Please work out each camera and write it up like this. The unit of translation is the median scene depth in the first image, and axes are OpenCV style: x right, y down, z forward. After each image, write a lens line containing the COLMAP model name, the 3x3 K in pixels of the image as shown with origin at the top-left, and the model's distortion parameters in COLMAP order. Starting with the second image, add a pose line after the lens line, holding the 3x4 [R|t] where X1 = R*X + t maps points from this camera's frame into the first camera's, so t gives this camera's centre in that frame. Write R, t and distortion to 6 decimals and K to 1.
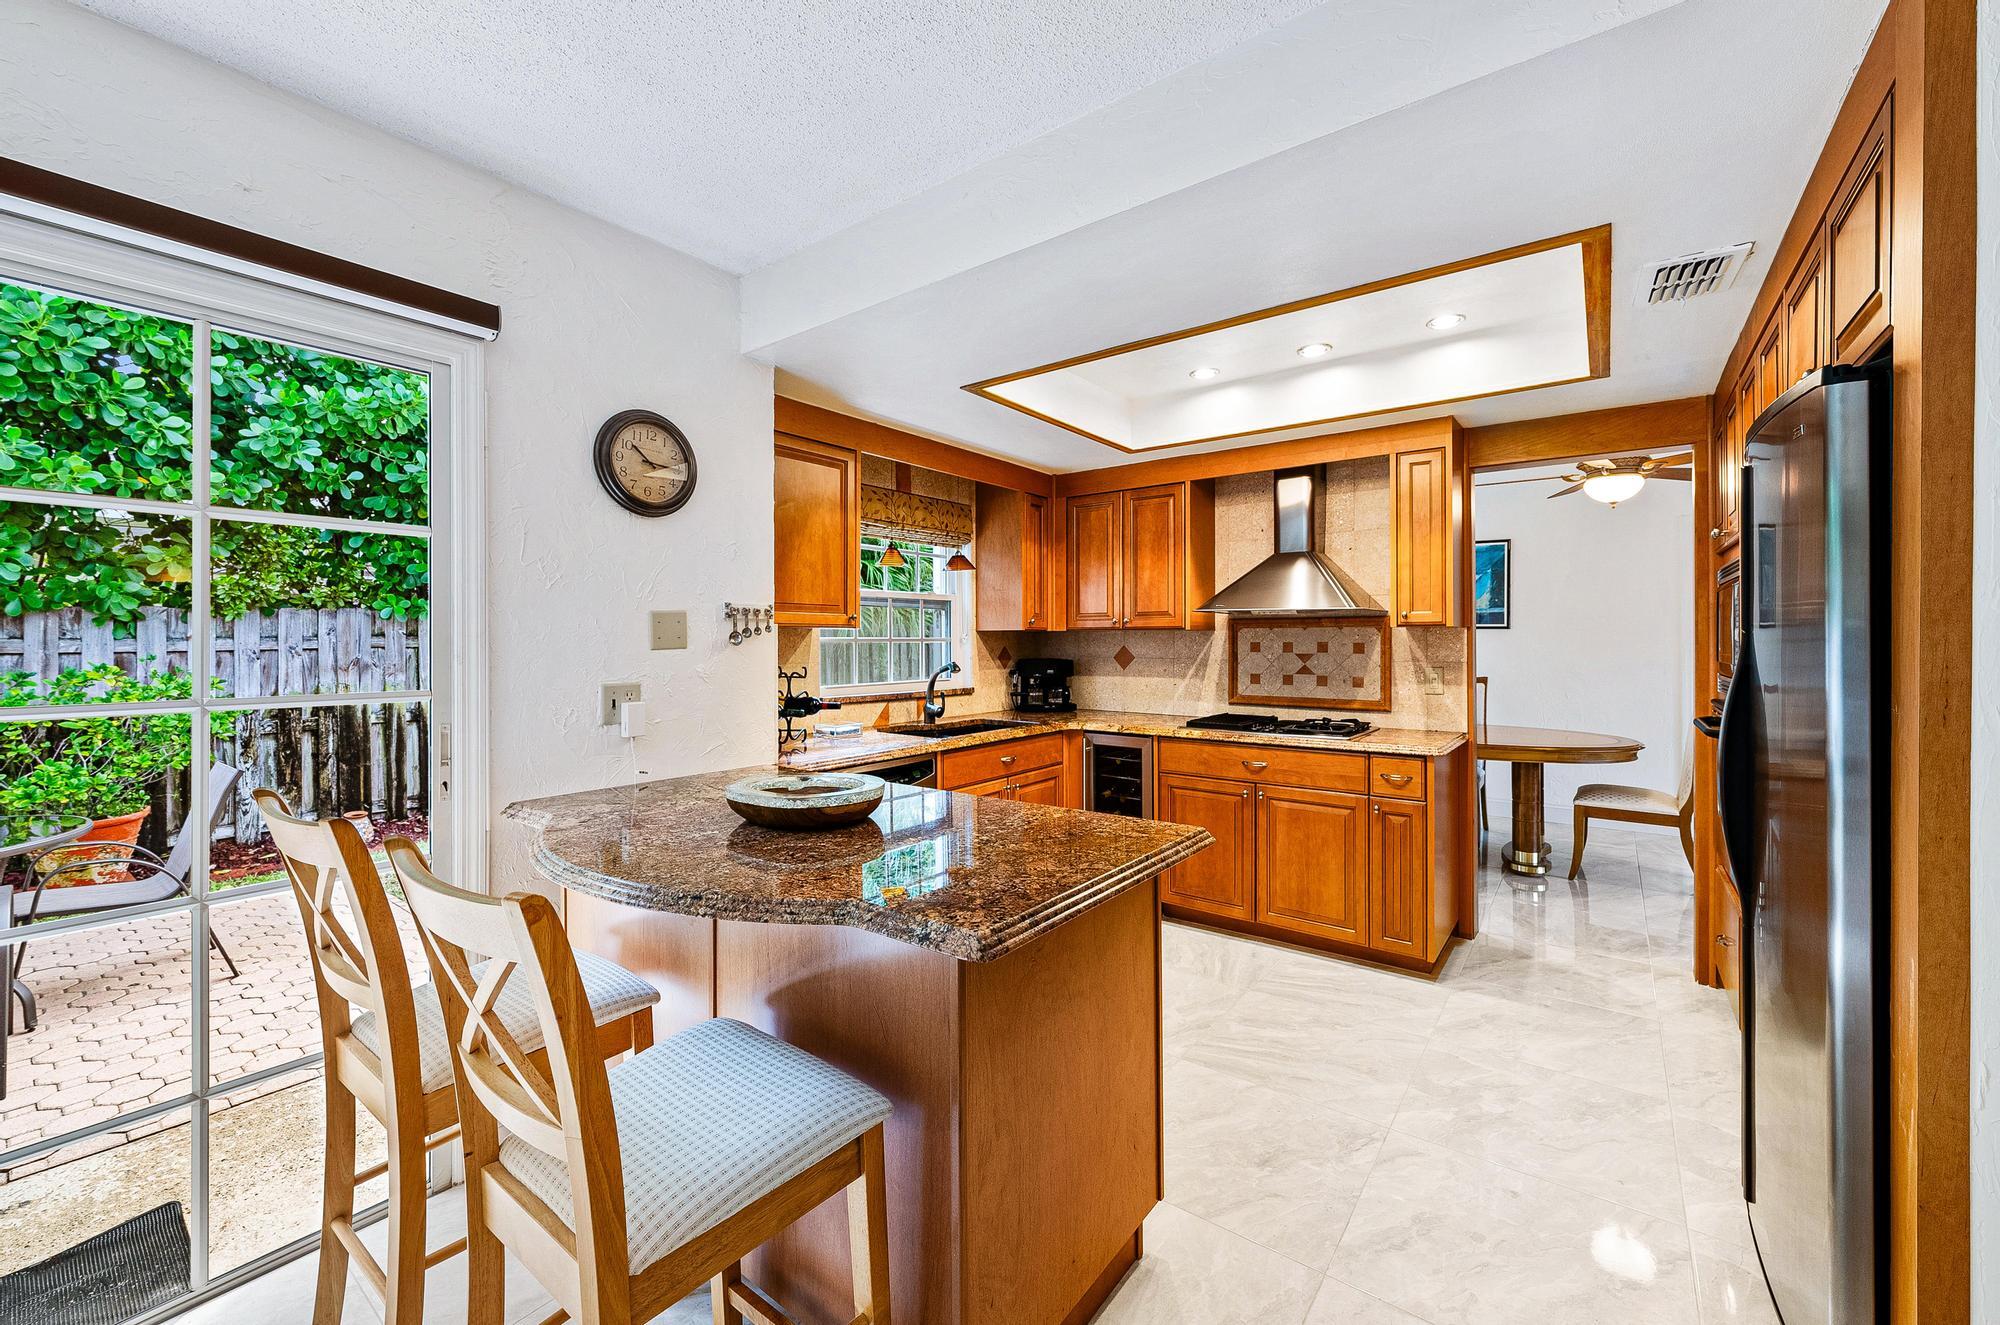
lens RADIAL K [[790.6, 0, 1004.0], [0, 790.6, 638.3], [0, 0, 1]] dist [0.003367, -0.000250]
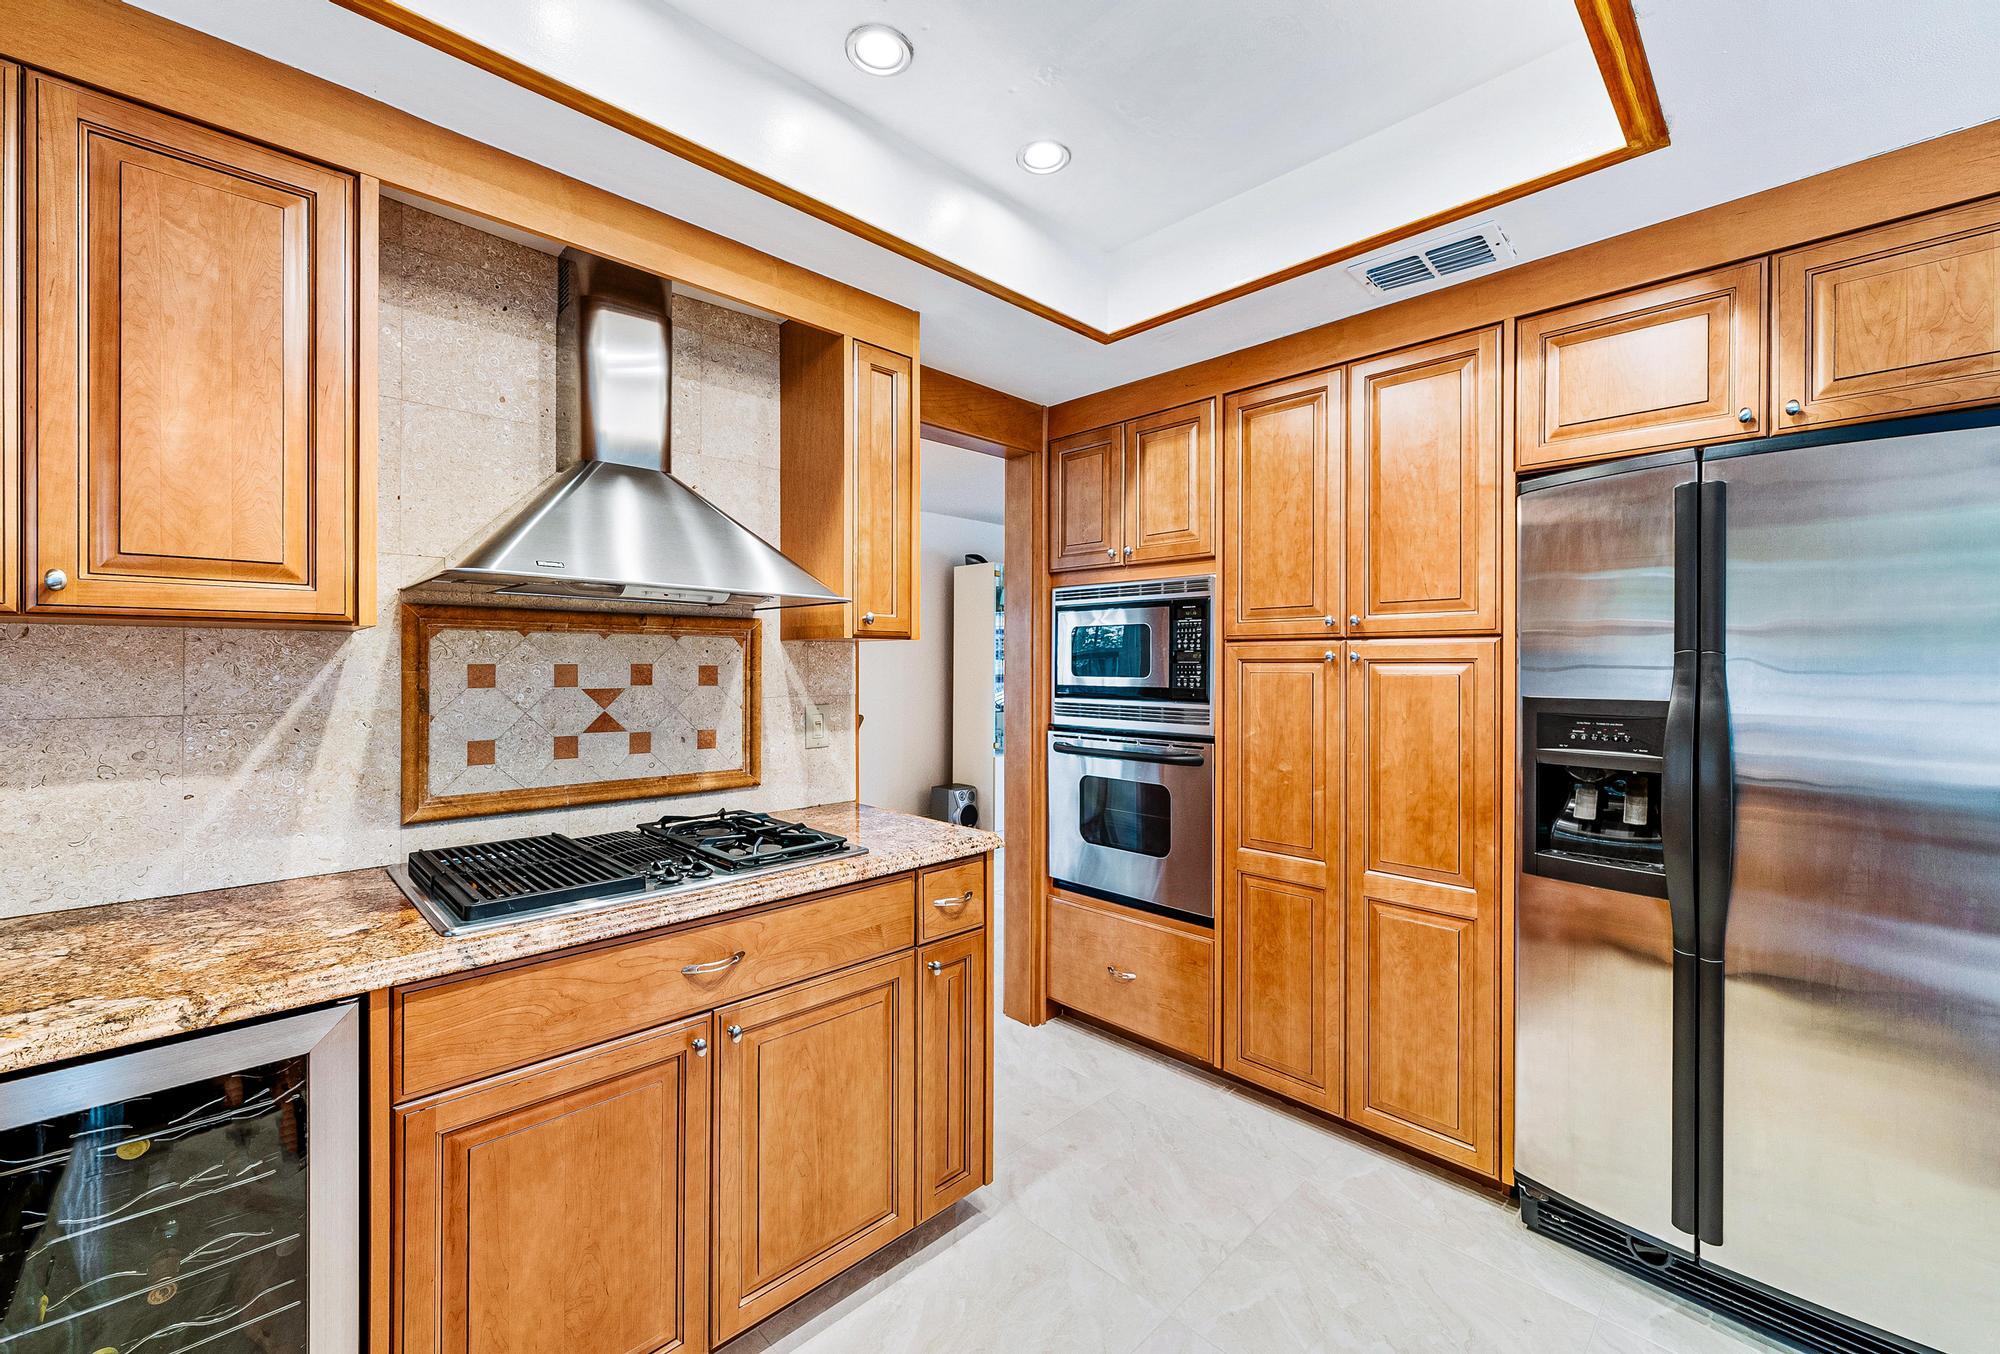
lens RADIAL K [[814.9, 0, 1001.4], [0, 814.9, 664.8], [0, 0, 1]] dist [0.001806, -0.000249]
pose [[0.143458, 0.001667, 0.989655, -0.068355], [-0.005240, 0.999986, -0.000925, 0.004596], [-0.989643, -0.005053, 0.143464, 0.708073]]
